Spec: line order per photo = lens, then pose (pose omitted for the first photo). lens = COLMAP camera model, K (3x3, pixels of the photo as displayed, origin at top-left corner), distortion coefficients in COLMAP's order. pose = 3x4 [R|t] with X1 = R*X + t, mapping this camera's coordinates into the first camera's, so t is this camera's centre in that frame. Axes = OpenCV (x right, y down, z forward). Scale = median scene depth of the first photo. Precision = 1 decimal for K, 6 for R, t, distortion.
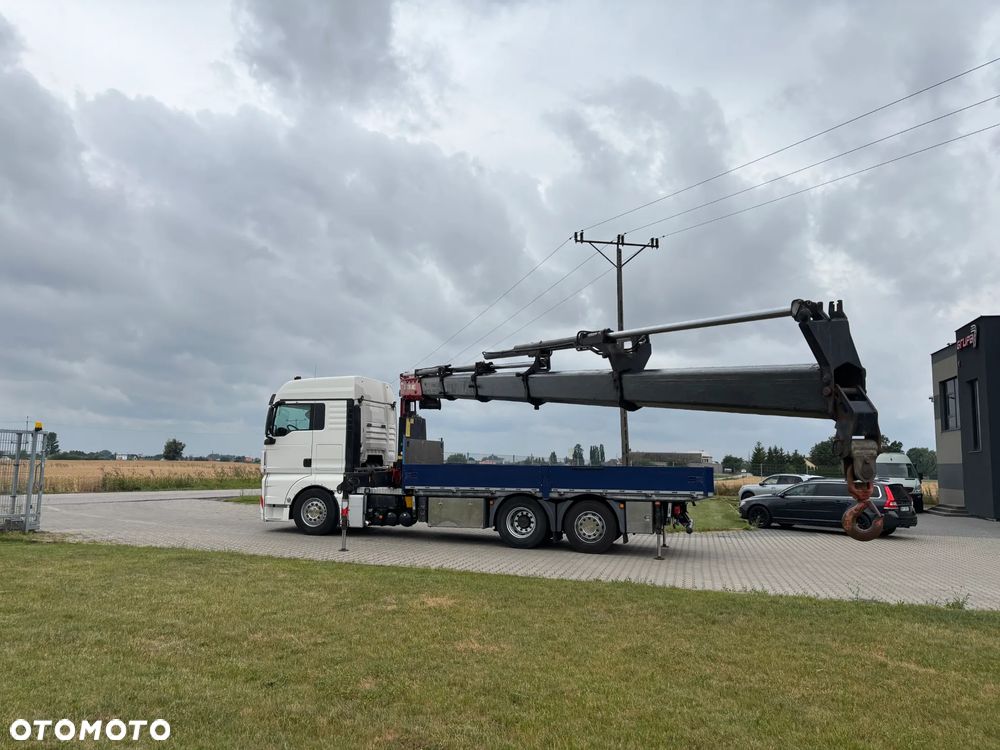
lens RADIAL K [[710.5, 0, 500.5], [0, 710.5, 392.0], [0, 0, 1]] dist [0.044754, -0.001143]
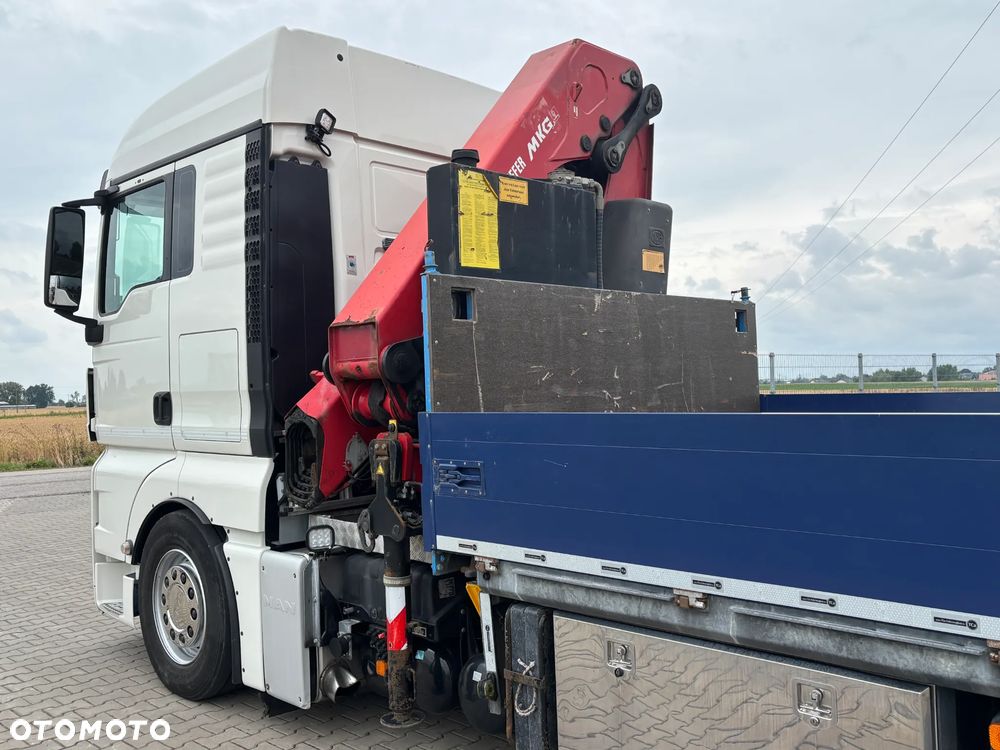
lens RADIAL K [[889.8, 0, 500.0], [0, 889.8, 375.0], [0, 0, 1]] dist [0.032931, -0.003918]
pose [[0.879207, -0.037889, -0.474931, -0.011911], [0.083675, 0.993619, 0.075632, 0.073181], [0.469035, -0.106236, 0.876767, 0.777026]]
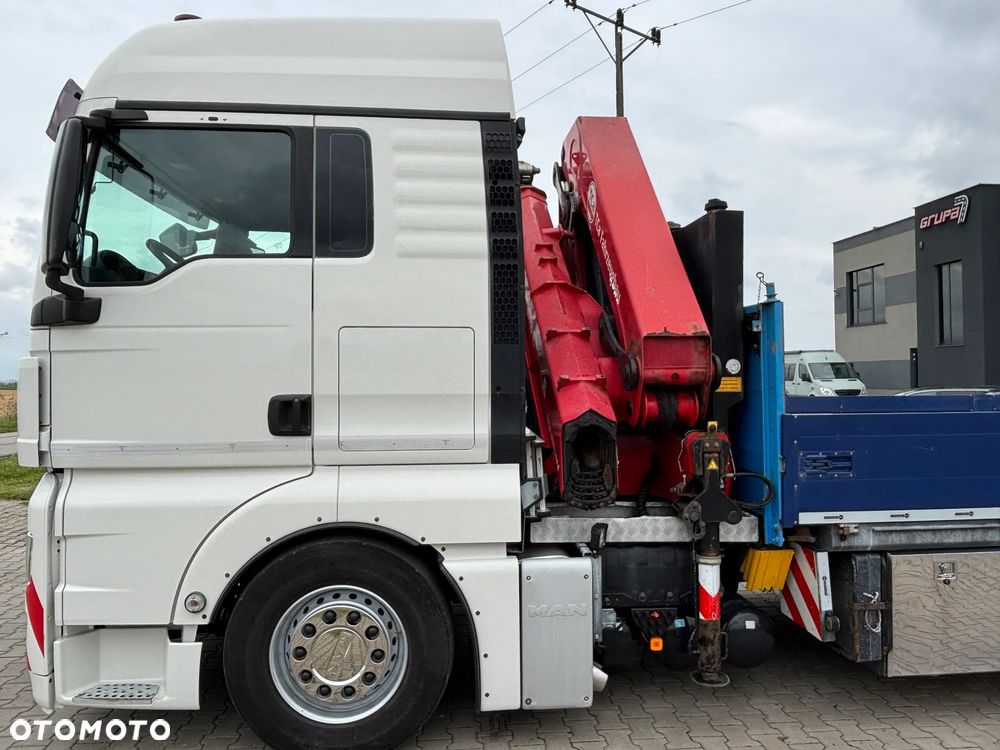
lens RADIAL K [[683.7, 0, 487.8], [0, 683.7, 363.0], [0, 0, 1]] dist [0.064256, -0.095637]
pose [[0.938473, -0.011567, 0.345159, -0.285266], [-0.022776, 0.995190, 0.095277, 0.064079], [-0.344601, -0.097277, 0.933696, 0.796632]]
